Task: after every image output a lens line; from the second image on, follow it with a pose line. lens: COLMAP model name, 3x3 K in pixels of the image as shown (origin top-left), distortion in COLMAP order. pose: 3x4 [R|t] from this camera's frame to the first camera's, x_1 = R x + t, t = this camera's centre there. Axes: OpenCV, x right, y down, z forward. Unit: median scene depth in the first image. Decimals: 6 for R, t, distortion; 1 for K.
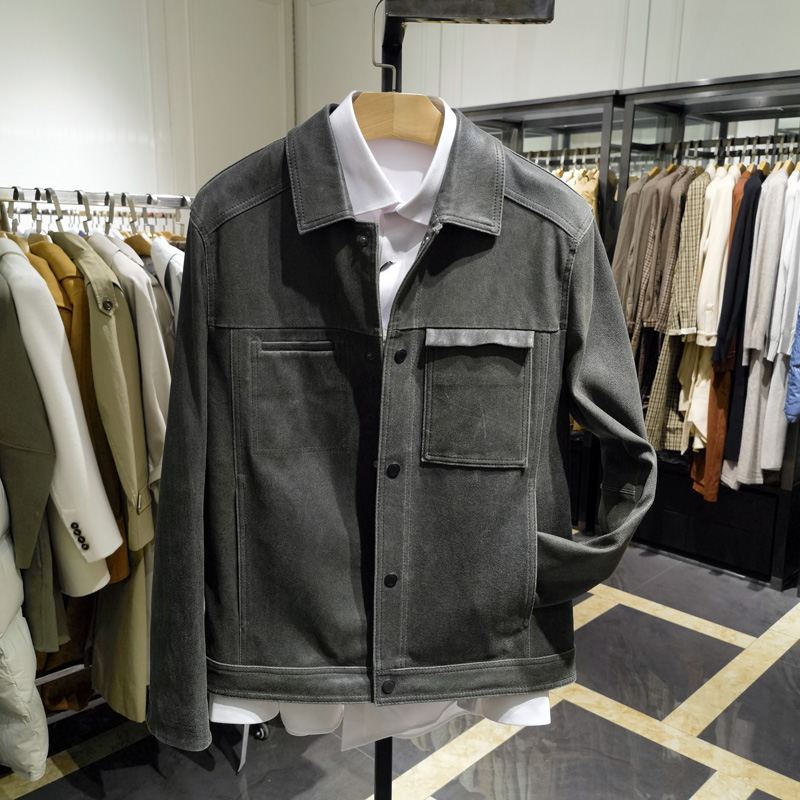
lens RADIAL K [[832.9, 0, 391.8], [0, 832.9, 394.7], [0, 0, 1]] dist [0.039945, 0.000000]
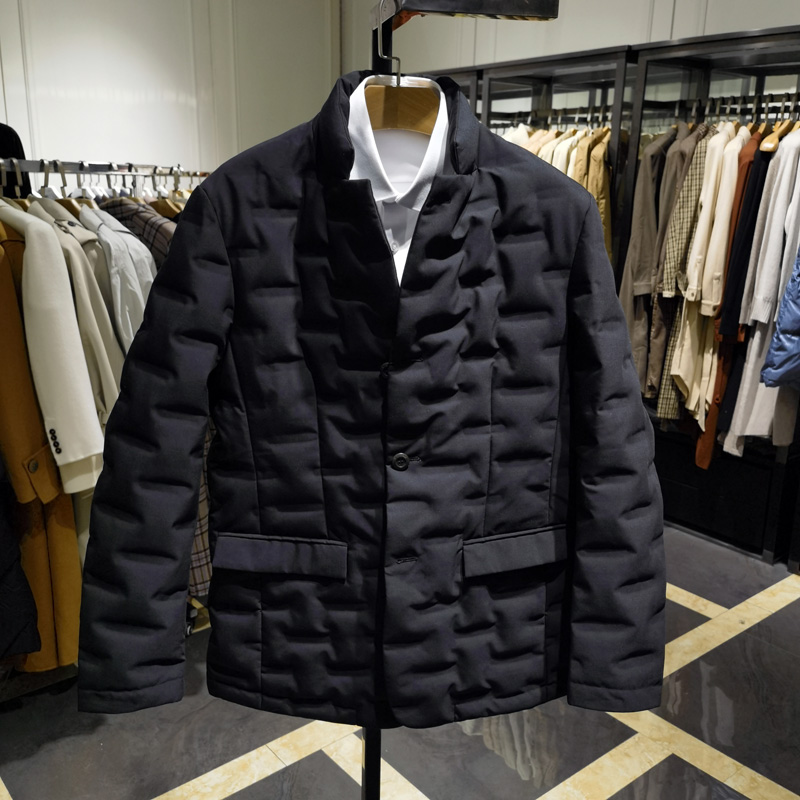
lens RADIAL K [[832.9, 0, 394.0], [0, 832.9, 398.8], [0, 0, 1]] dist [0.039945, 0.000000]
pose [[0.992706, 0.034023, -0.115658, 0.141140], [-0.027236, 0.997841, 0.059769, -0.008021], [0.117442, -0.056183, 0.991489, -0.017740]]
